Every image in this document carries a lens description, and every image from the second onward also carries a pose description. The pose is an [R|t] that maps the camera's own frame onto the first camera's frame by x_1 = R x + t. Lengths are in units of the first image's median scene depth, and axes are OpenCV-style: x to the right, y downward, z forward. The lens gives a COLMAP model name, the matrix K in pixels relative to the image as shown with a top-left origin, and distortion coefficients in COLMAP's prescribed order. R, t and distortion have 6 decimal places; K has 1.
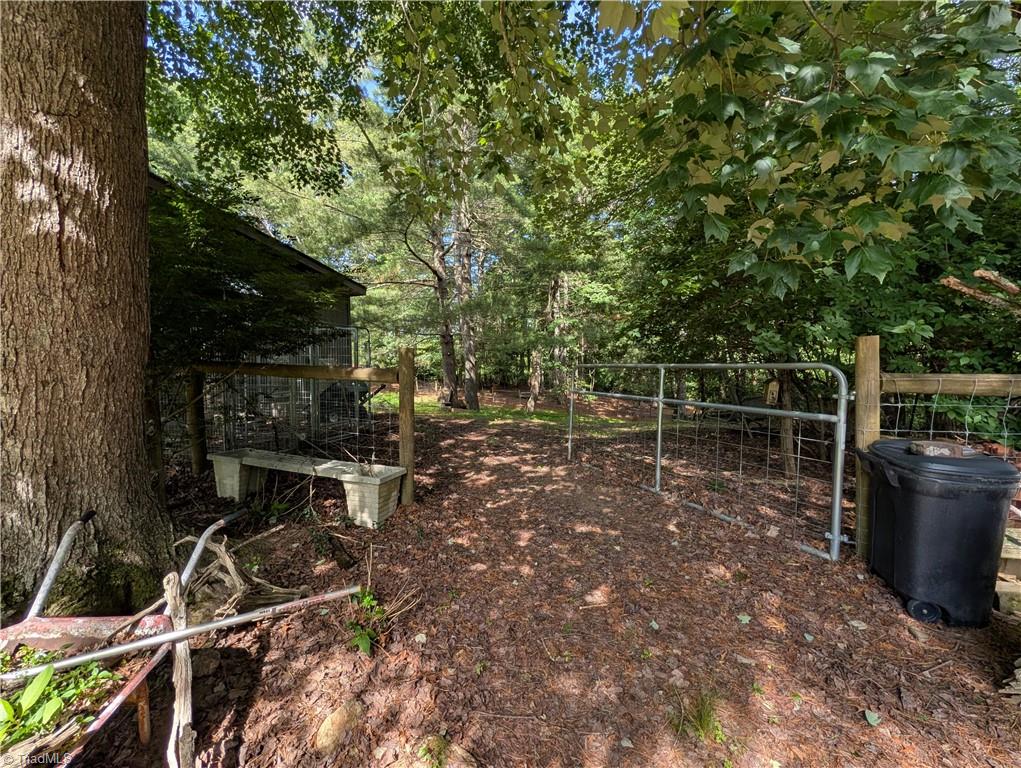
lens RADIAL K [[393.1, 0, 516.0], [0, 393.1, 381.6], [0, 0, 1]] dist [0.000085, 0.000032]
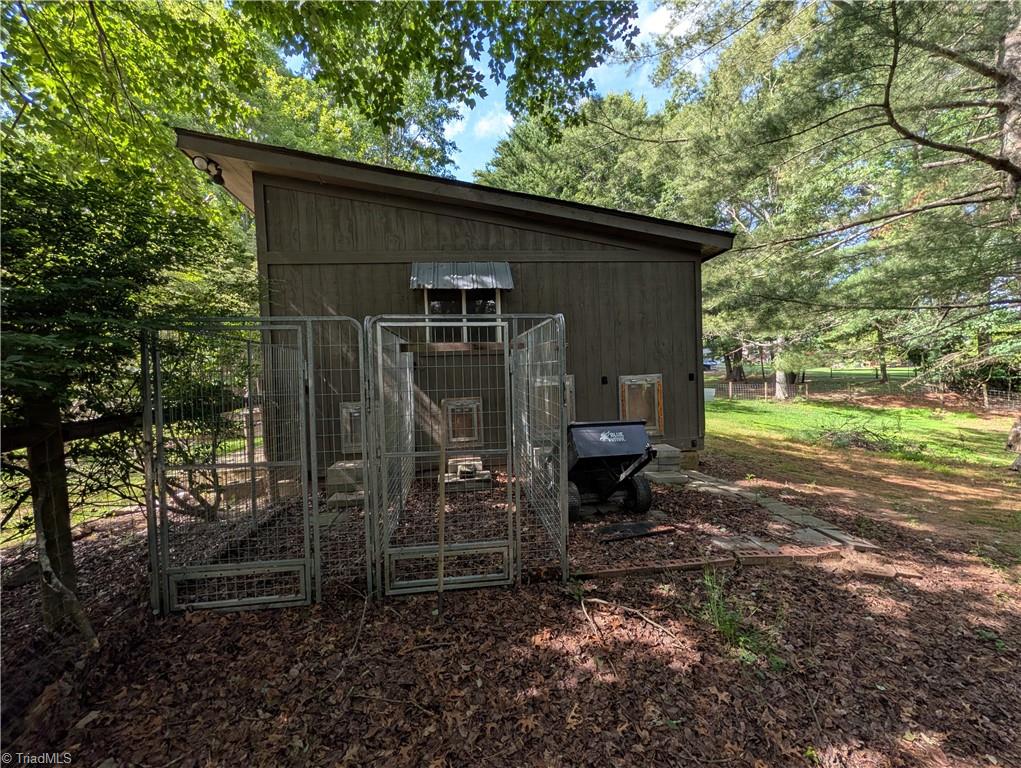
lens RADIAL K [[393.1, 0, 511.2], [0, 393.1, 384.7], [0, 0, 1]] dist [0.000085, 0.000032]
pose [[0.399109, 0.023153, -0.916611, -0.010571], [-0.011561, 0.999729, 0.020219, -0.025347], [0.916831, 0.002528, 0.399268, 0.272861]]
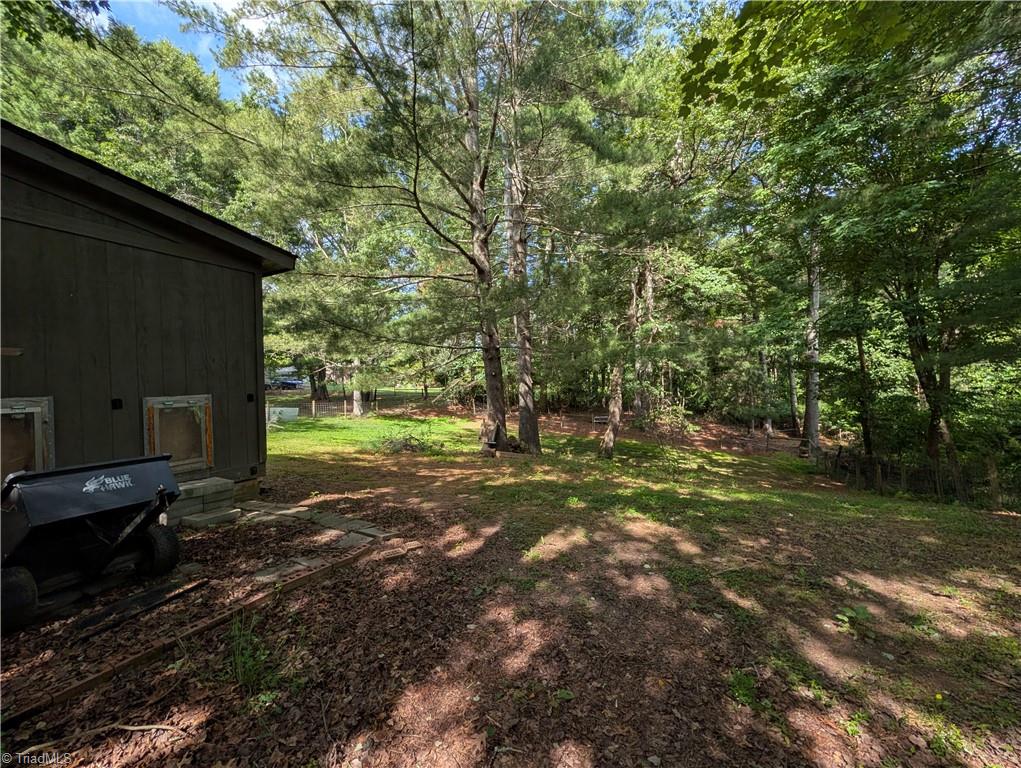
lens RADIAL K [[393.1, 0, 510.2], [0, 393.1, 385.3], [0, 0, 1]] dist [0.000085, 0.000032]
pose [[0.980797, -0.007843, -0.194875, -0.001696], [0.001840, 0.999519, -0.030966, -0.026289], [0.195024, 0.030013, 0.980339, 0.284134]]
